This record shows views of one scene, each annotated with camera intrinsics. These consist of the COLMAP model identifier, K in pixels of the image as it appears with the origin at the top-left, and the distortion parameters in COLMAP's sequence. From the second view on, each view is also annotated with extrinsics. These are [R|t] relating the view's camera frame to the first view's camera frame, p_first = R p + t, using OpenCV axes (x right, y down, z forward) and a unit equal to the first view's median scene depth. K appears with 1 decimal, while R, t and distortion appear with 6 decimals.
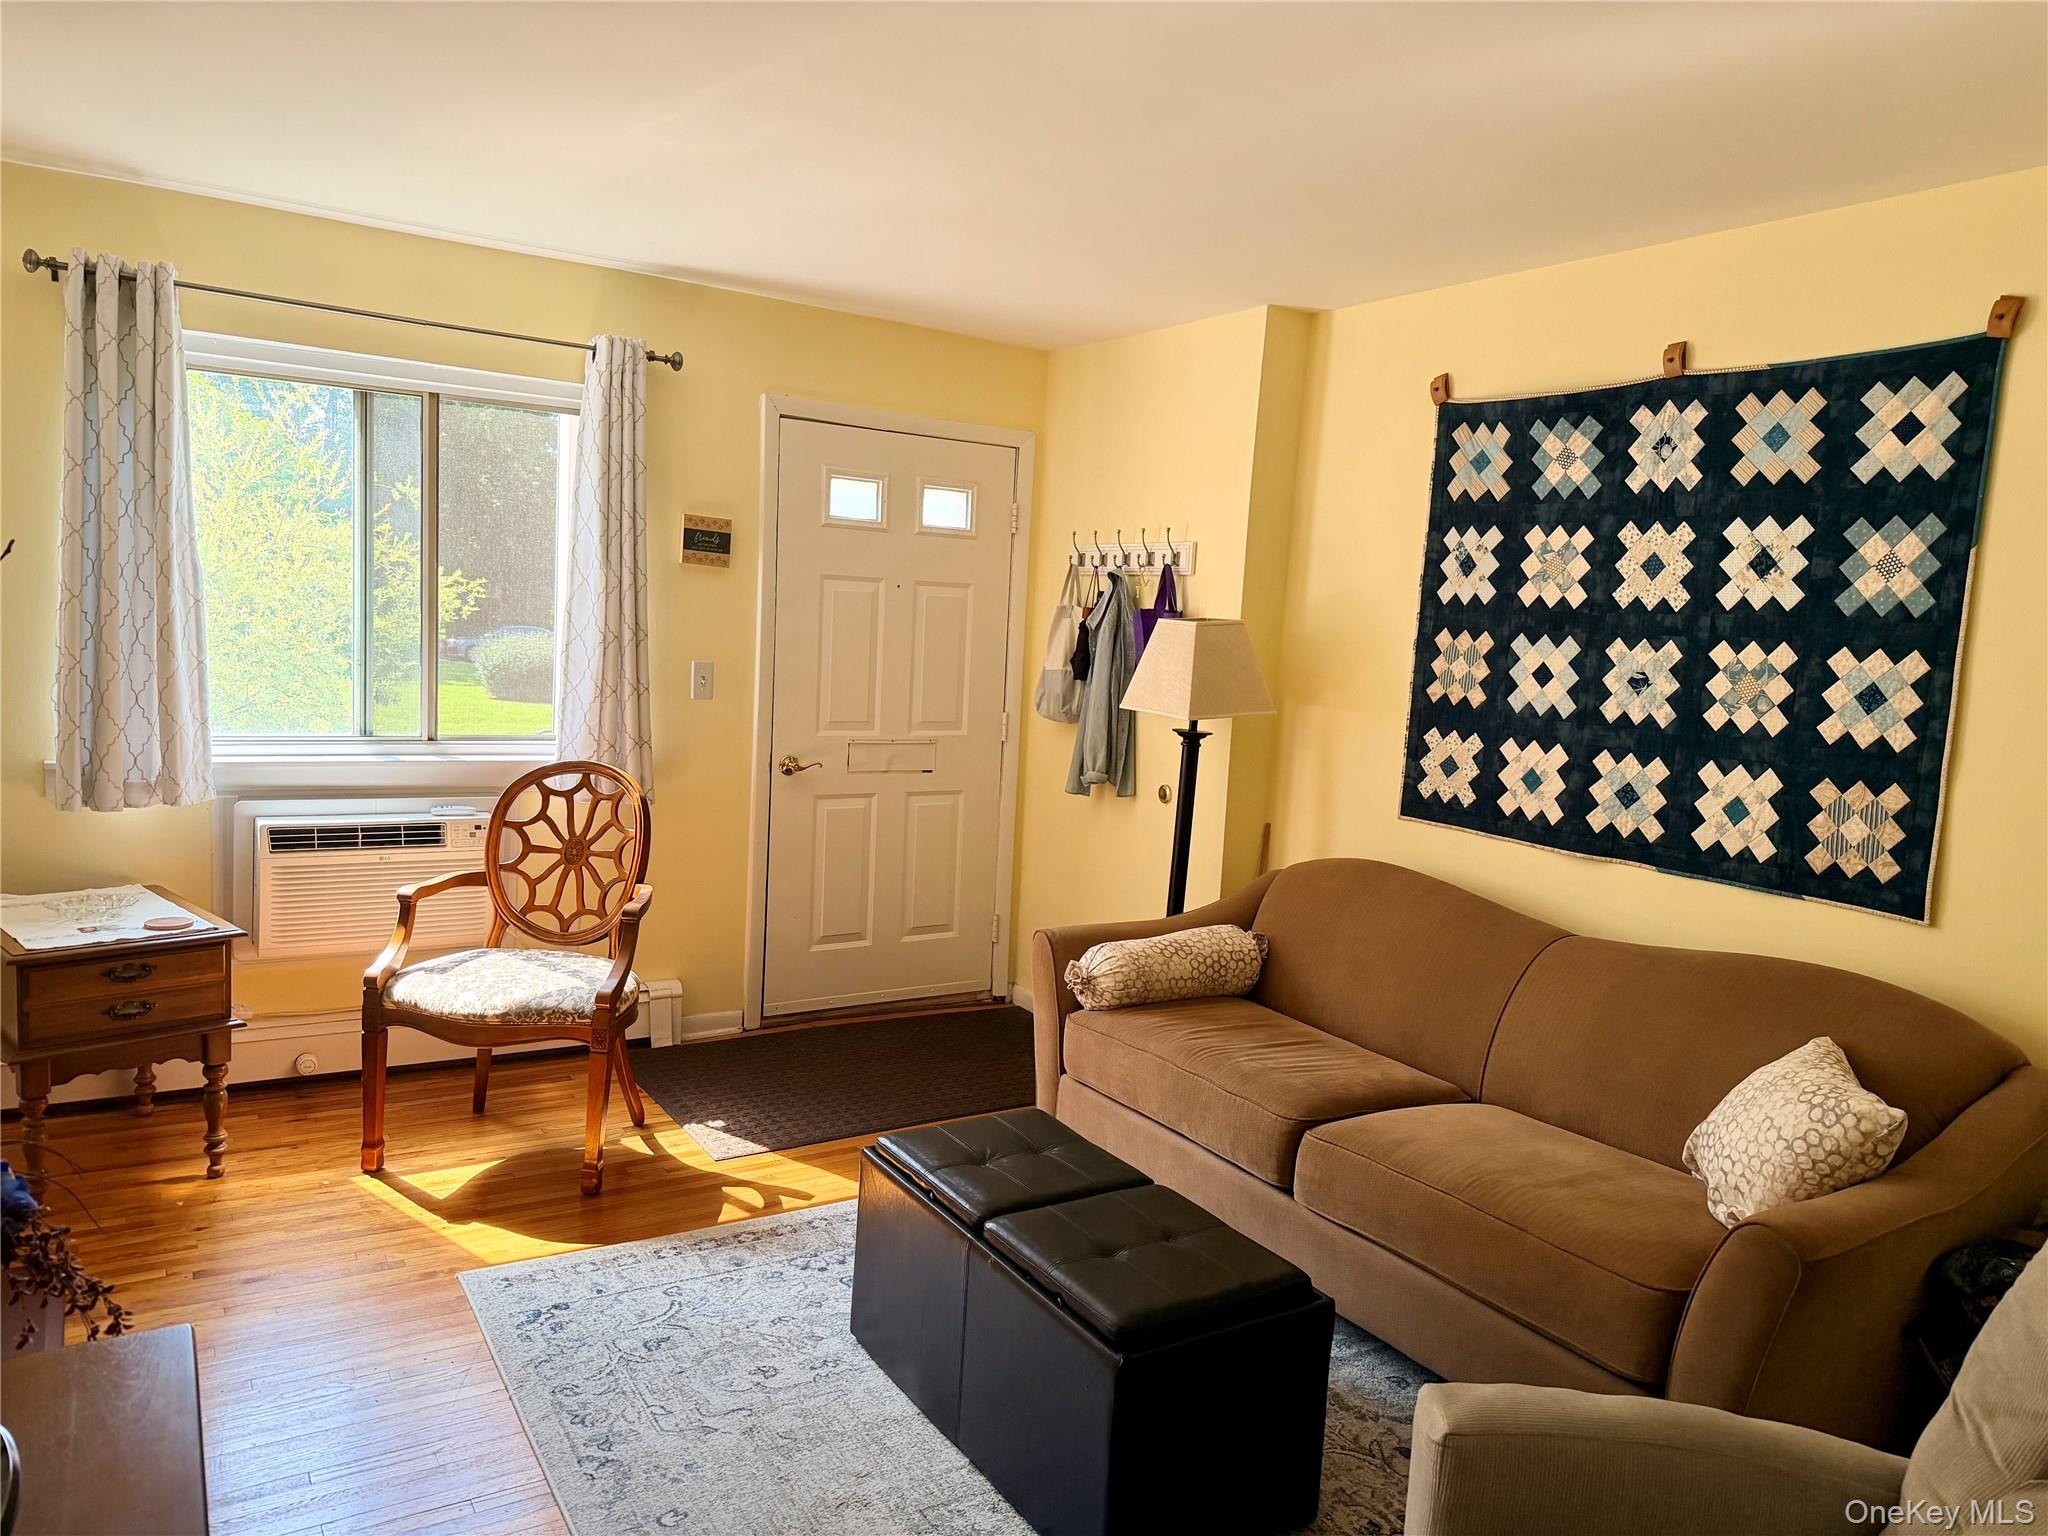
lens RADIAL K [[1439.7, 0, 1020.3], [0, 1439.7, 785.5], [0, 0, 1]] dist [0.078258, -0.109279]
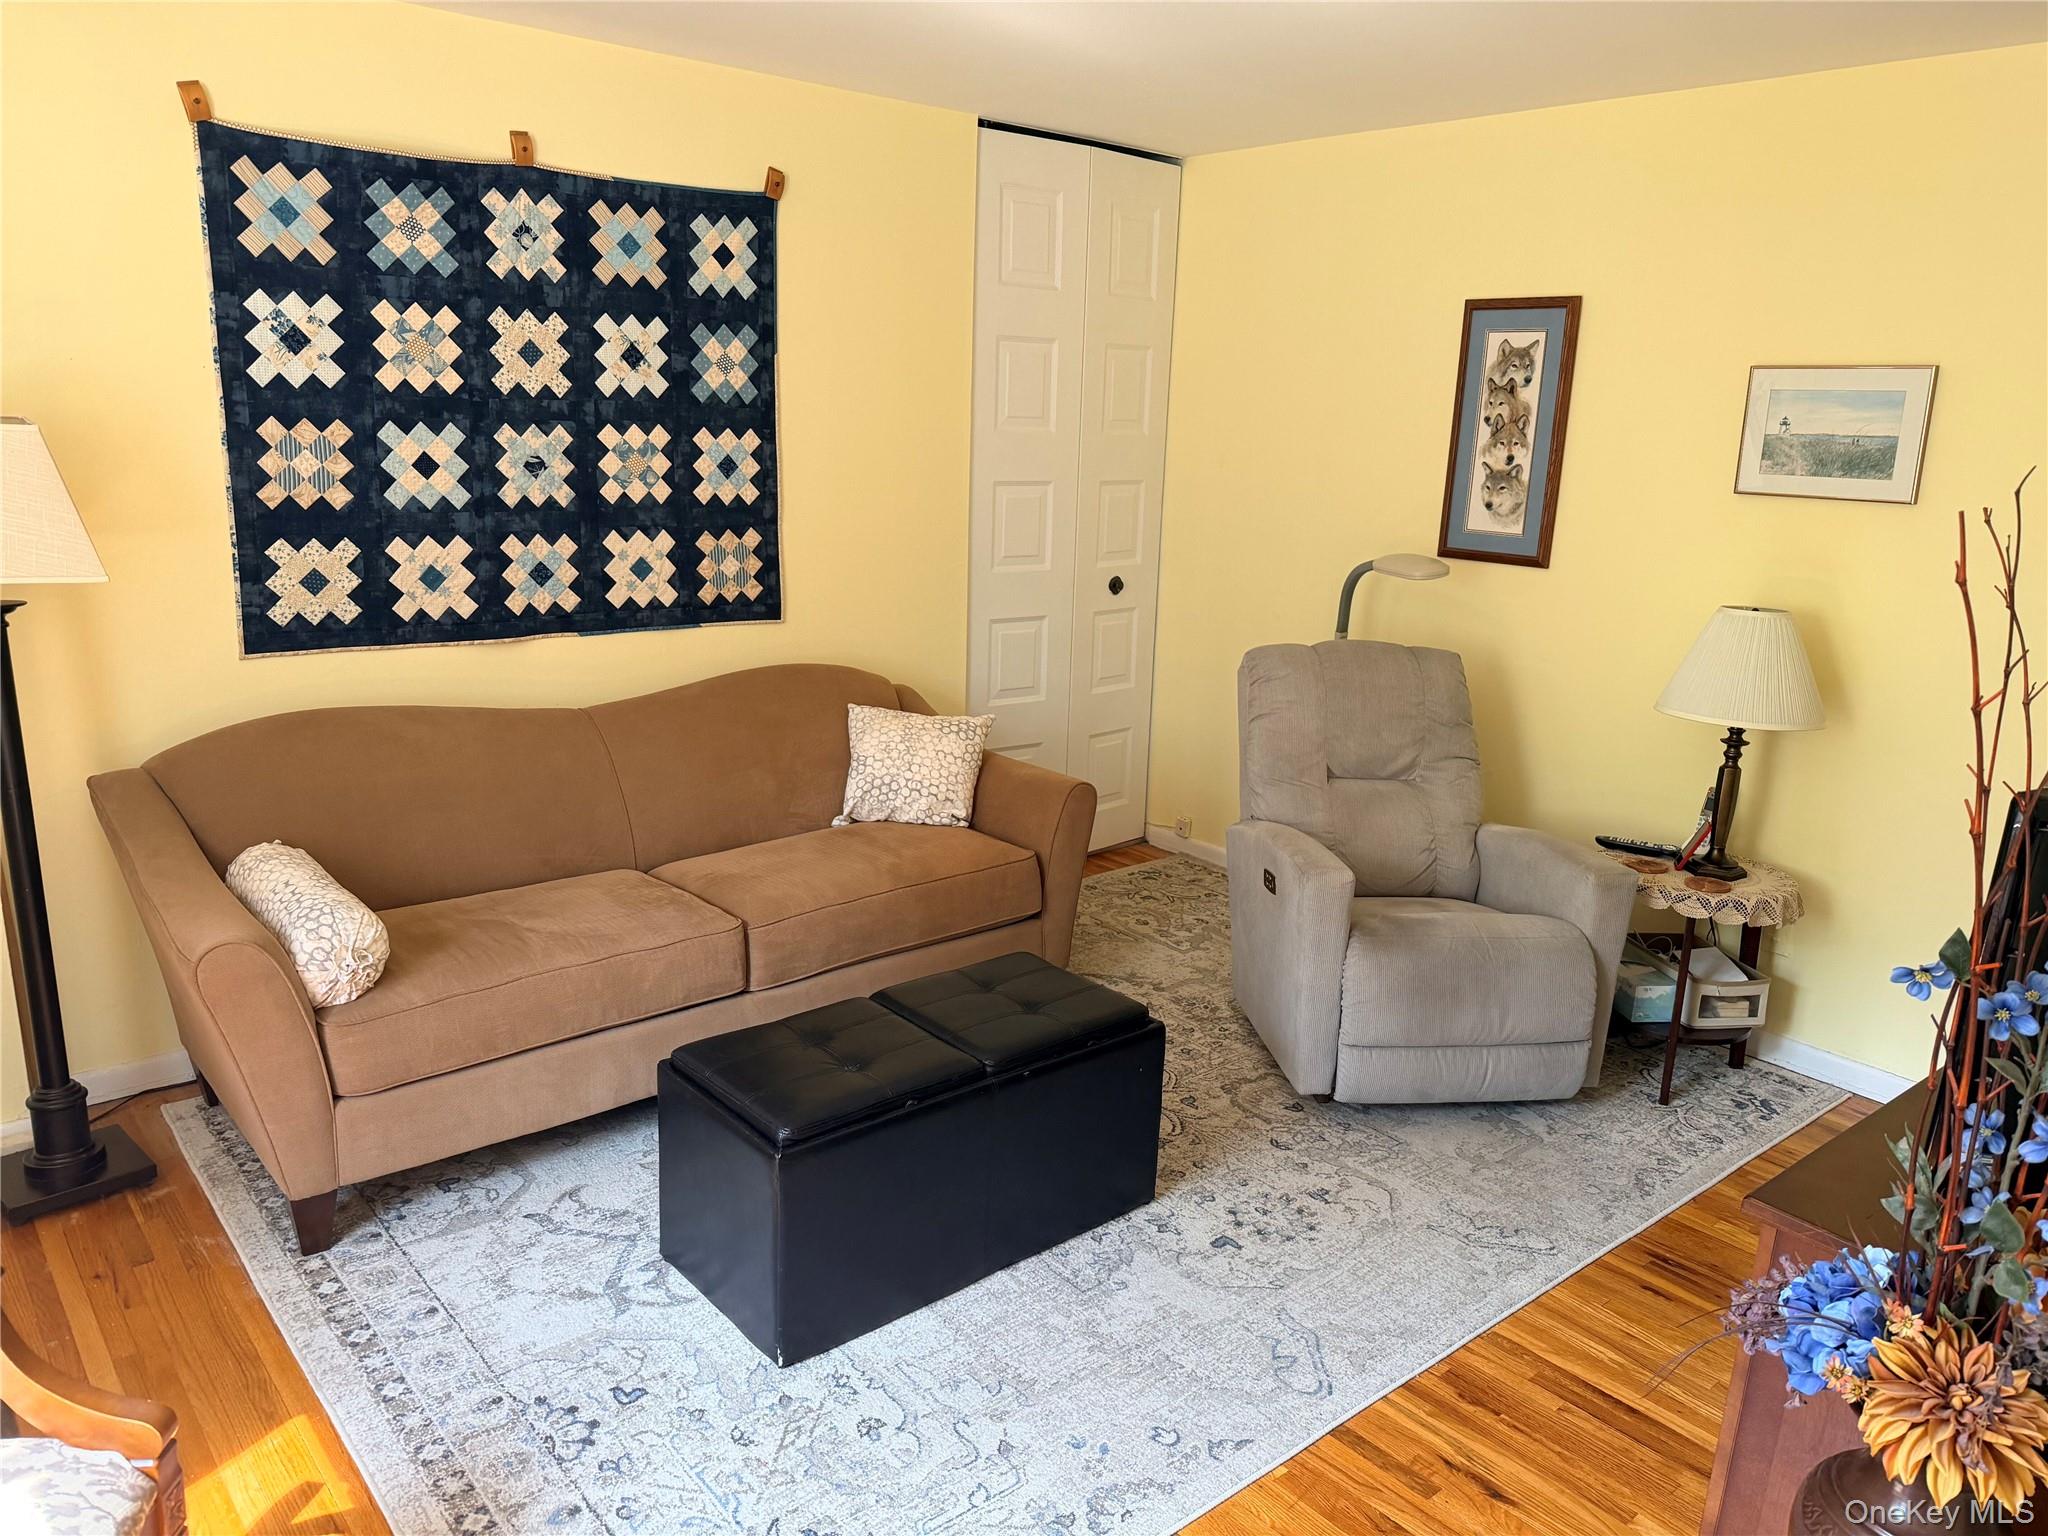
lens RADIAL K [[1439.7, 0, 1021.6], [0, 1439.7, 787.4], [0, 0, 1]] dist [0.078258, -0.109279]
pose [[-0.126965, -0.300210, 0.945385, -0.725232], [0.085031, 0.946296, 0.311919, -0.156379], [-0.988256, 0.119990, -0.094620, 0.809112]]
